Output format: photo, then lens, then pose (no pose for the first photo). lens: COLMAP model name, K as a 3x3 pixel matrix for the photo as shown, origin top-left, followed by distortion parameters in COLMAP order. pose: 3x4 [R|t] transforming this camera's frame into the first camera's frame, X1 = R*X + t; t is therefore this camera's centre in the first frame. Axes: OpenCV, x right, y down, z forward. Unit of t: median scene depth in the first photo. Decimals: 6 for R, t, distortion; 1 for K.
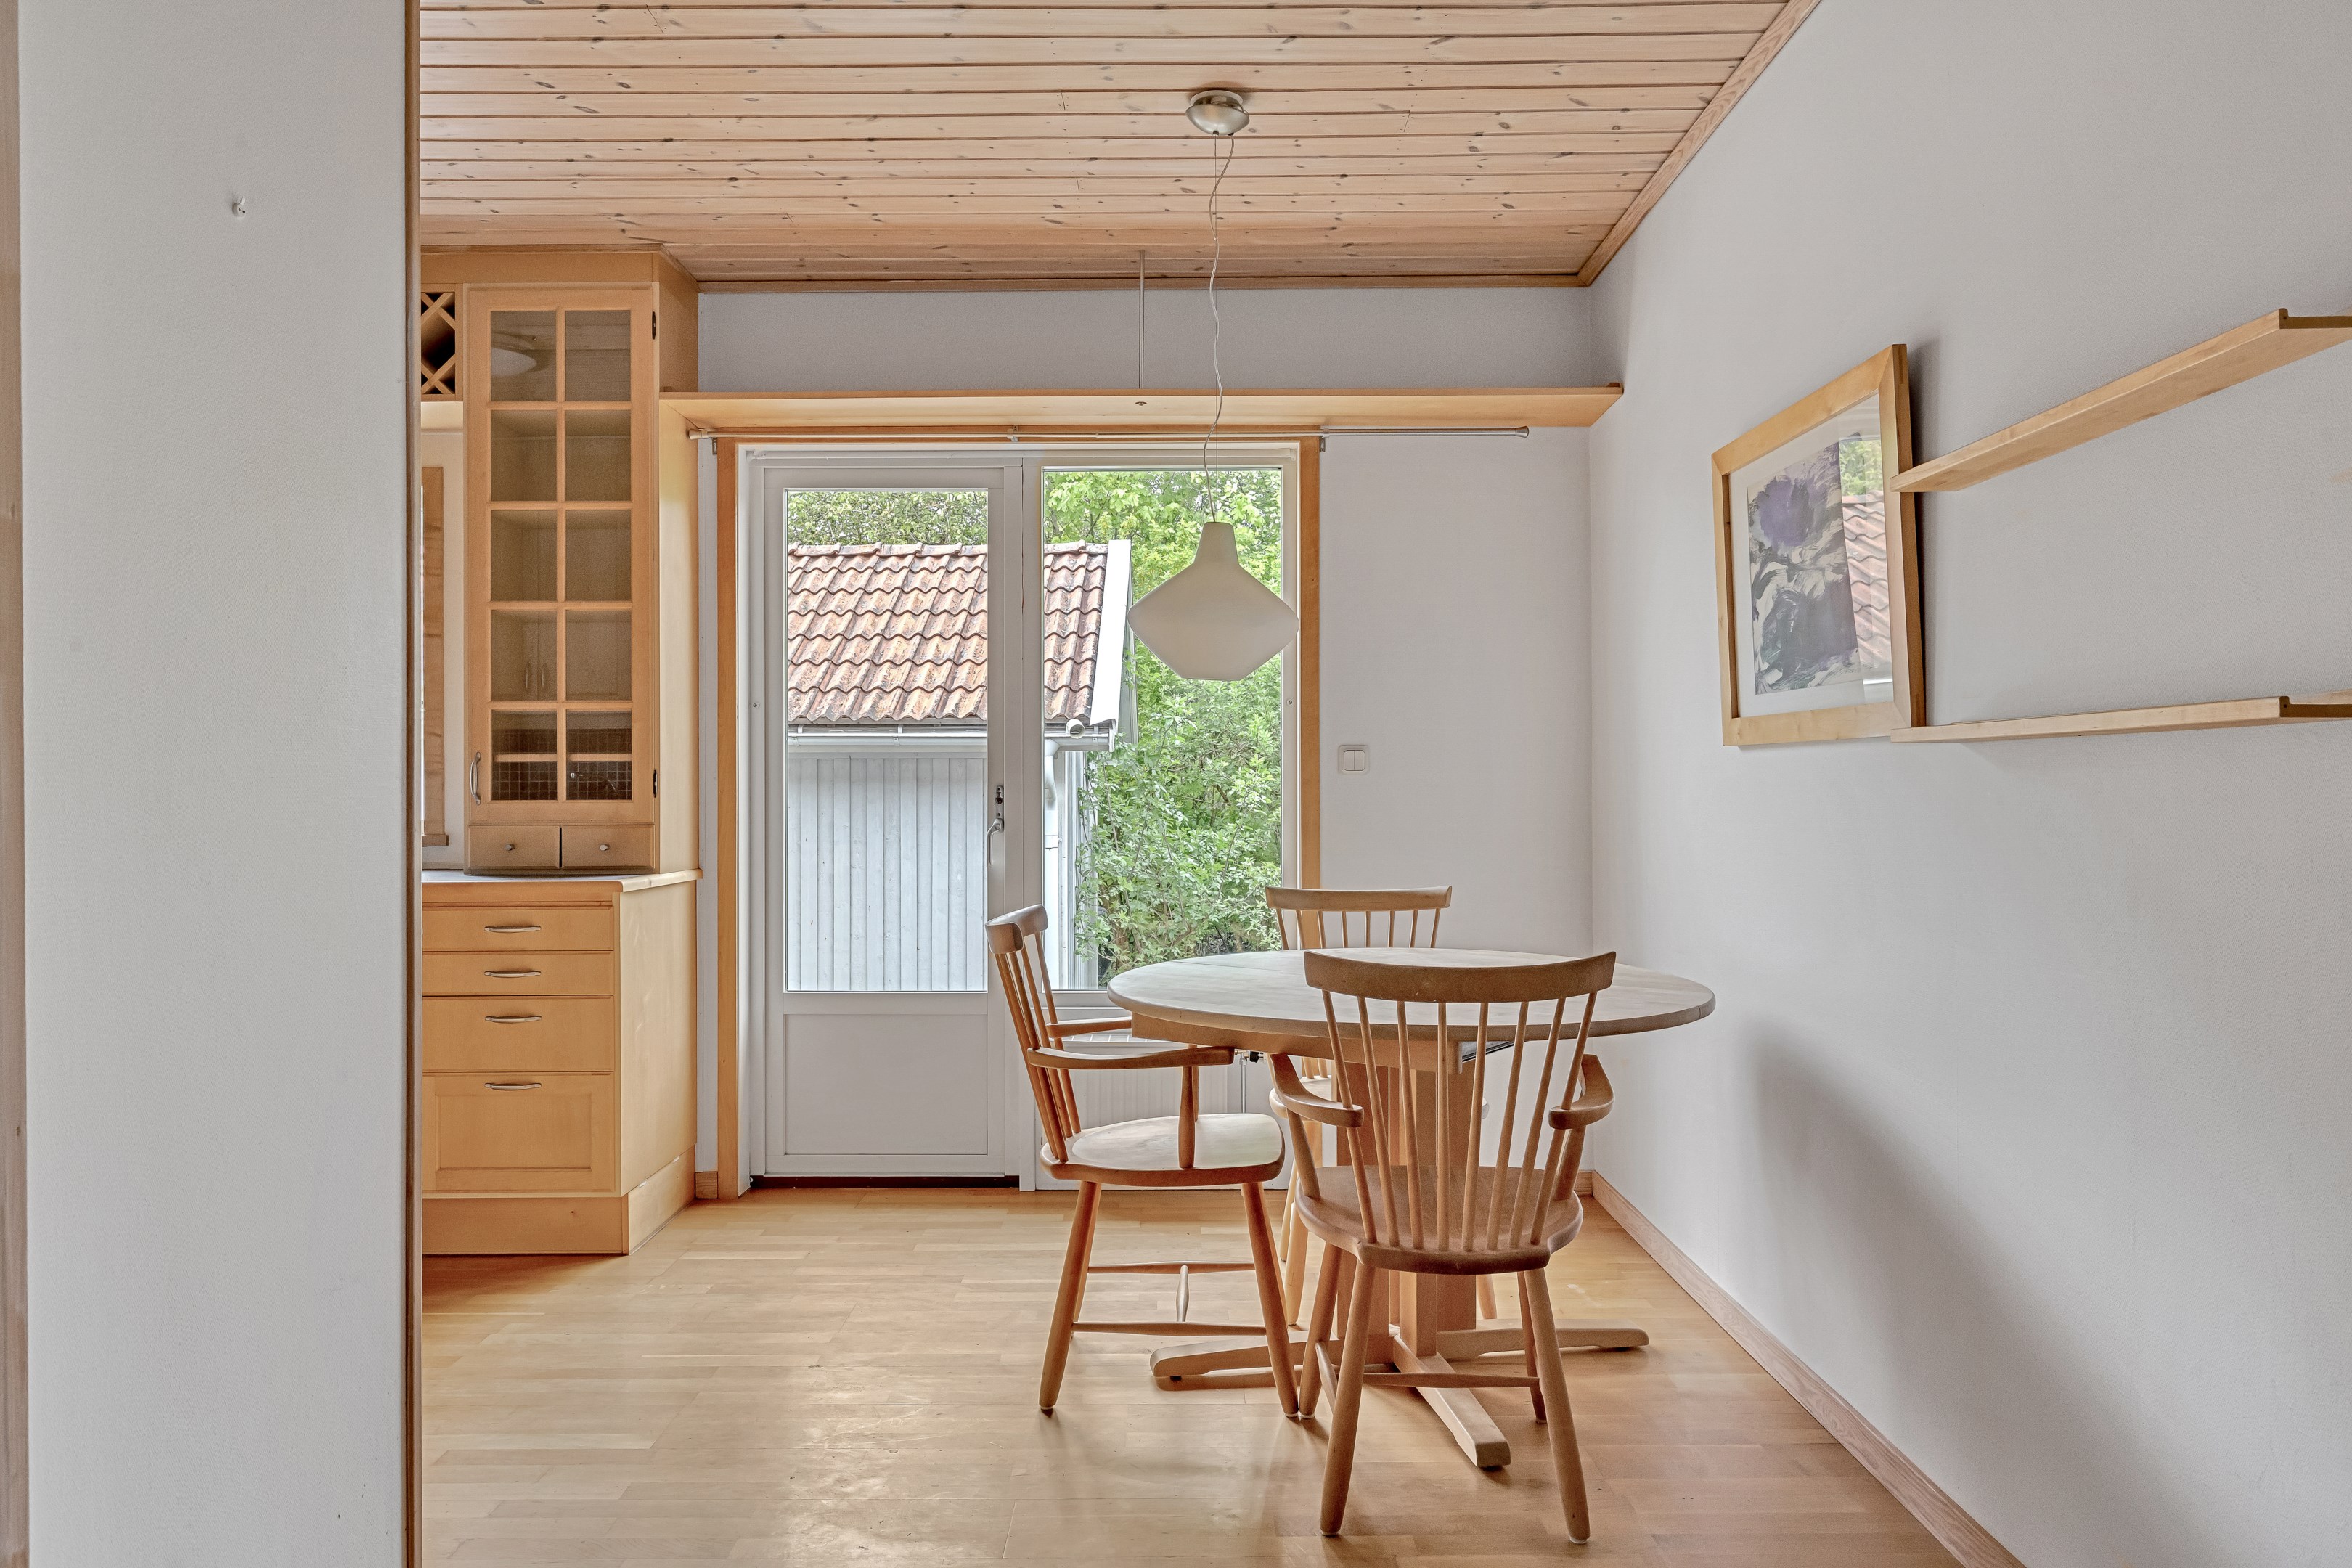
lens RADIAL K [[1566.9, 0, 1176.0], [0, 1566.9, 784.0], [0, 0, 1]] dist [0.001711, 0.000188]
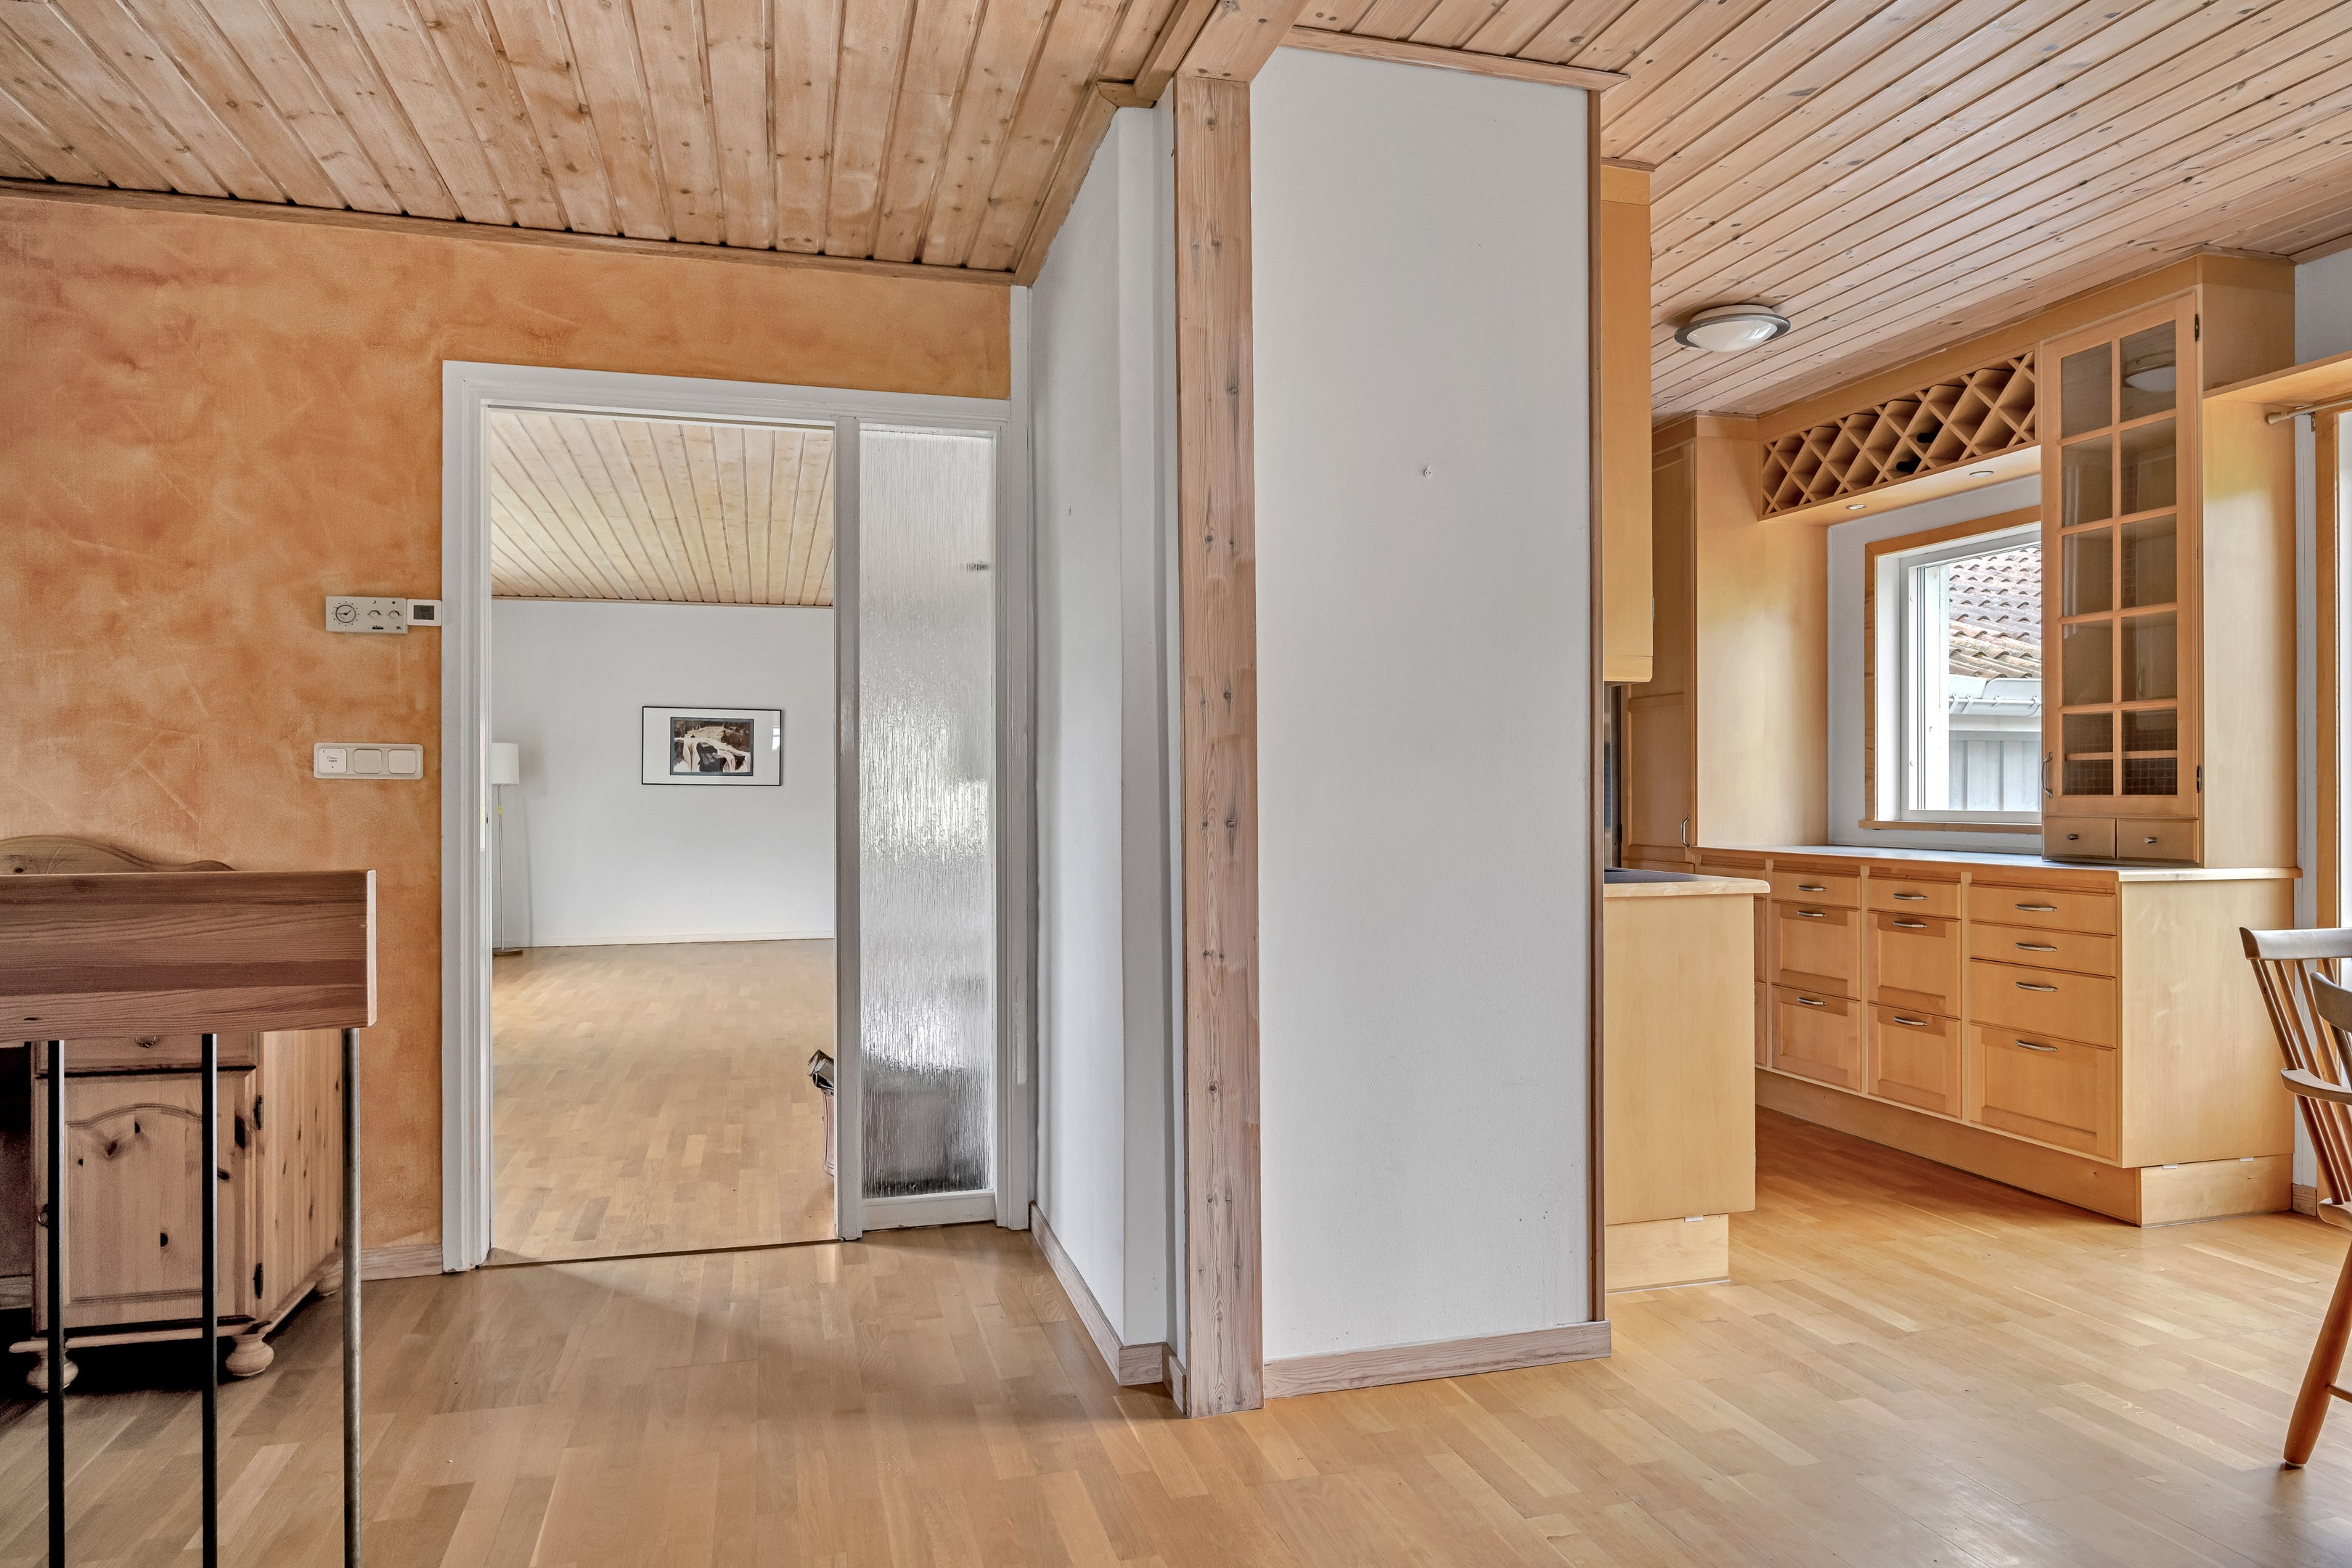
lens RADIAL K [[1486.7, 0, 1176.0], [0, 1486.7, 784.0], [0, 0, 1]] dist [0.001885, 0.001362]
pose [[0.268248, -0.001982, -0.963348, 0.419370], [0.006817, 0.999977, -0.000159, -0.001499], [0.963326, -0.006525, 0.268255, 0.103486]]
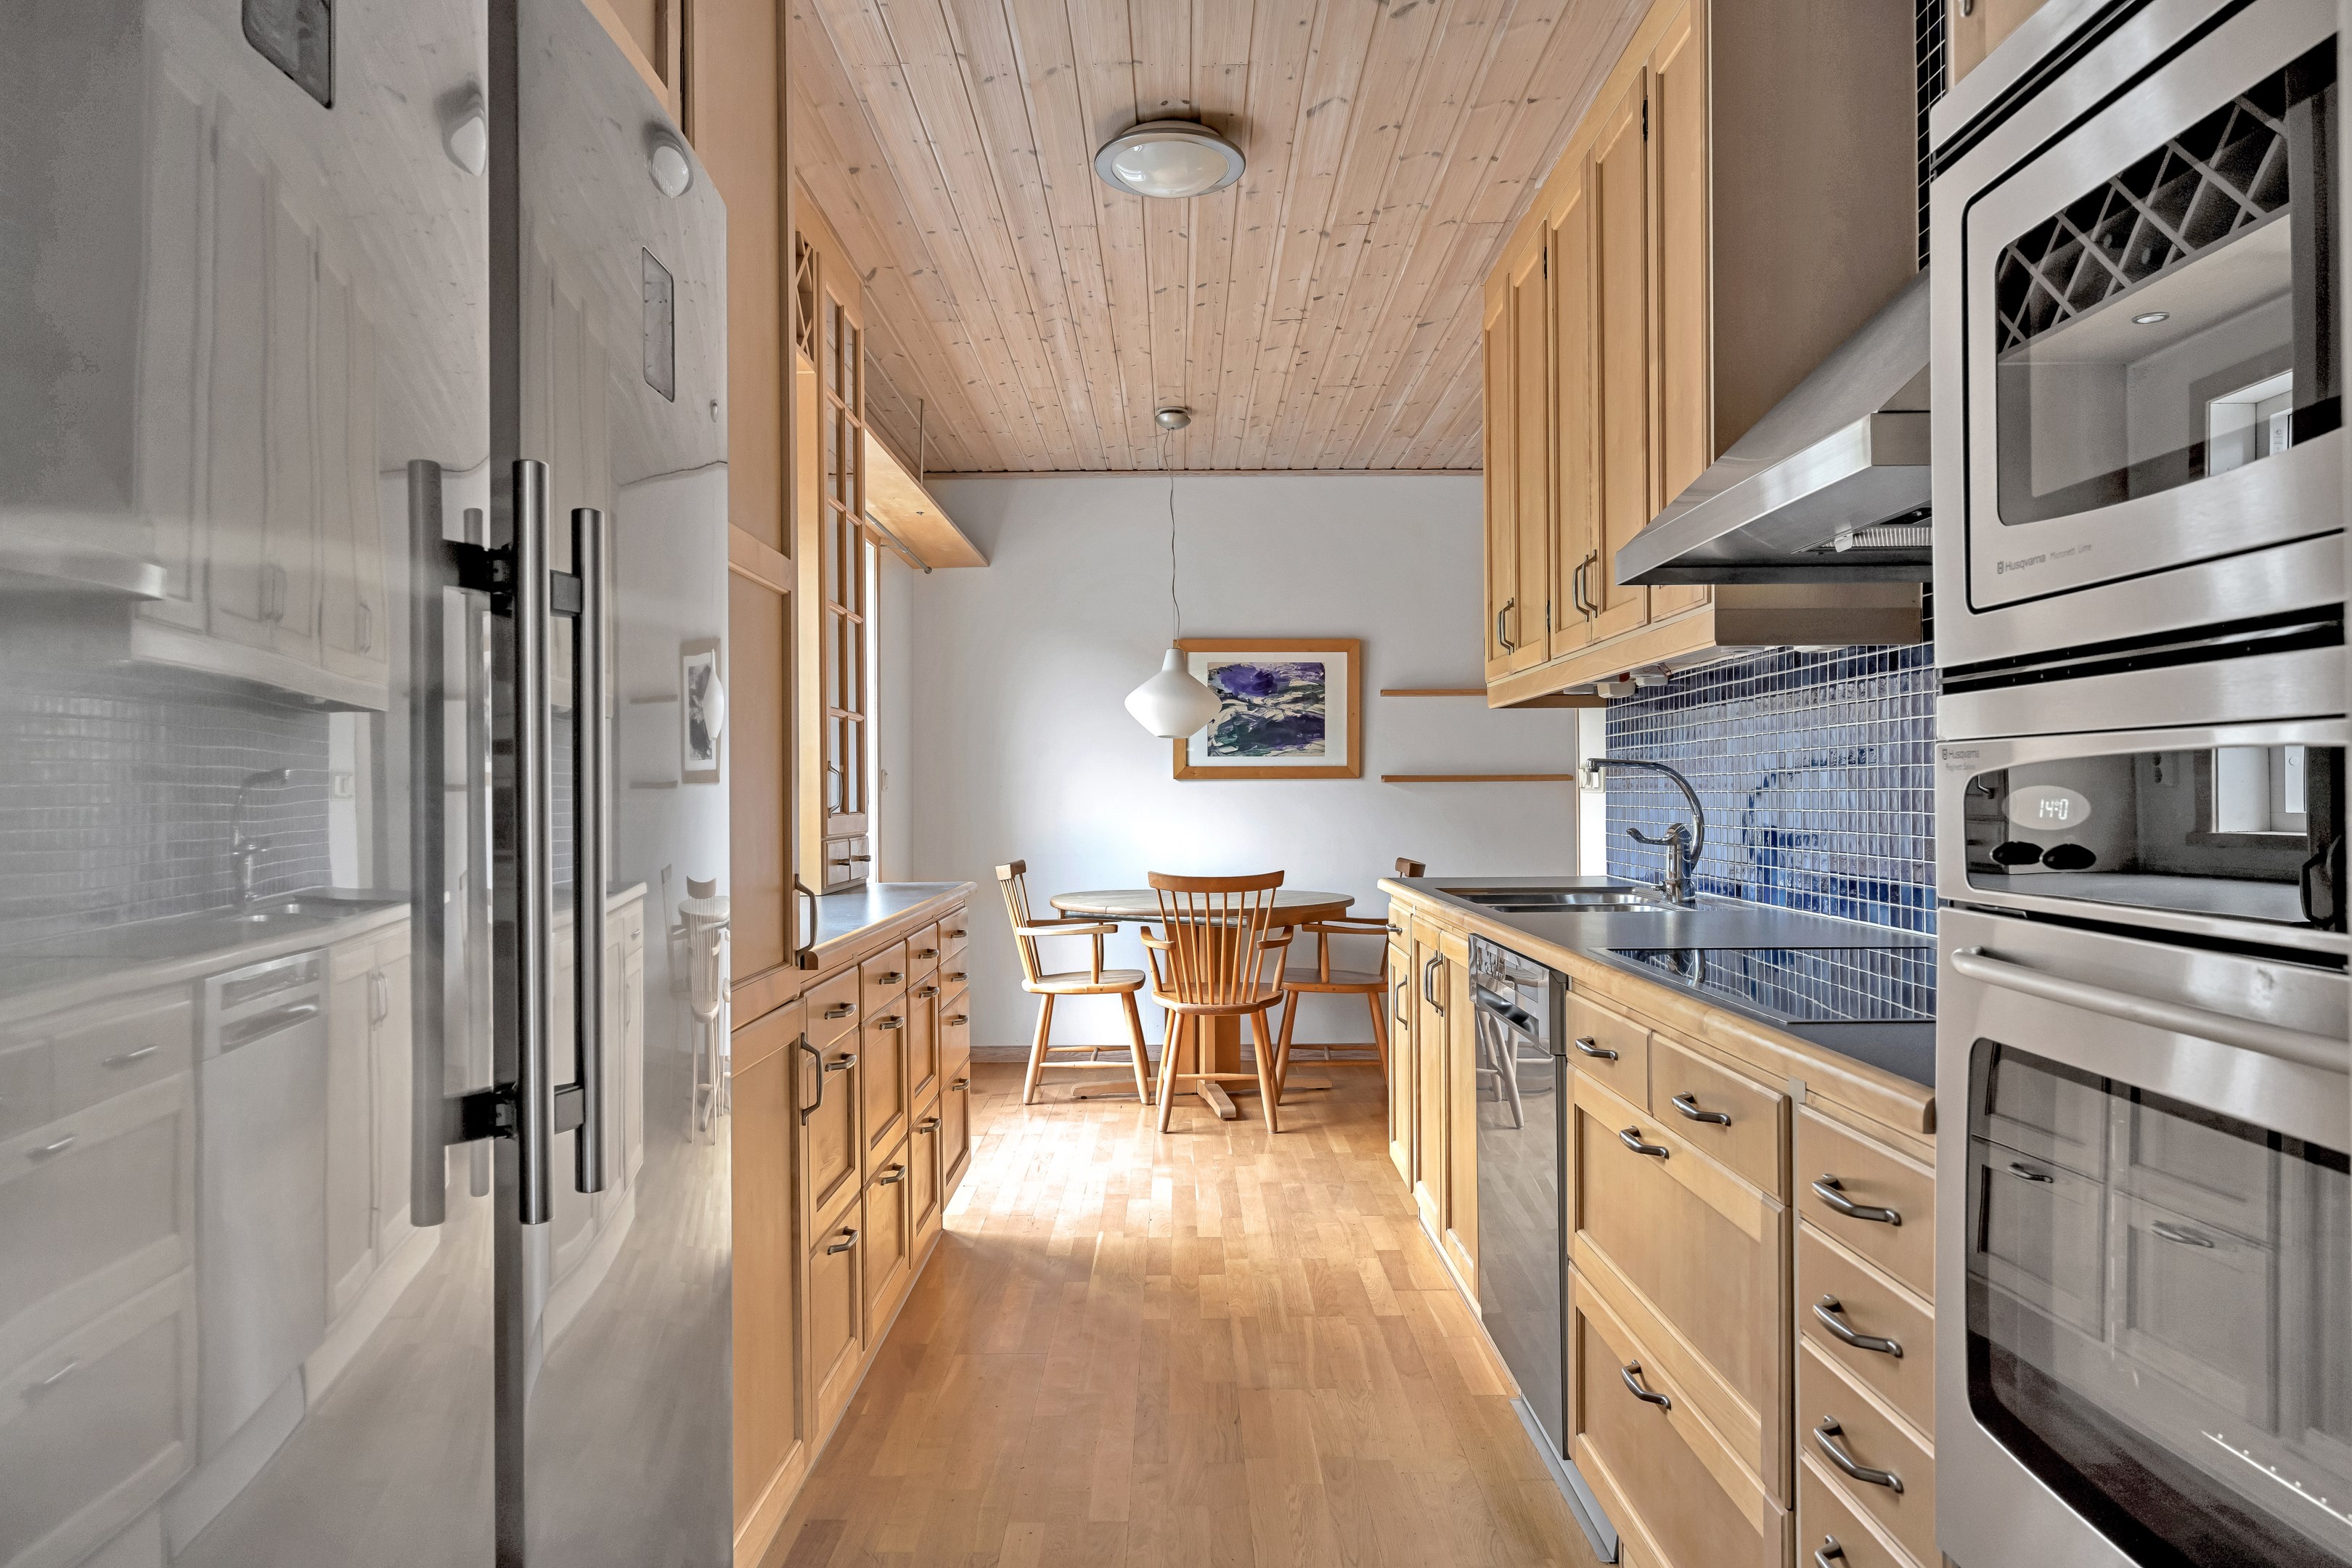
lens RADIAL K [[1486.7, 0, 1176.0], [0, 1486.7, 784.0], [0, 0, 1]] dist [0.001885, 0.001362]
pose [[0.007318, 0.011331, 0.999909, -1.326753], [0.002637, 0.999932, -0.011350, 0.004245], [-0.999970, 0.002720, 0.007288, 0.793551]]
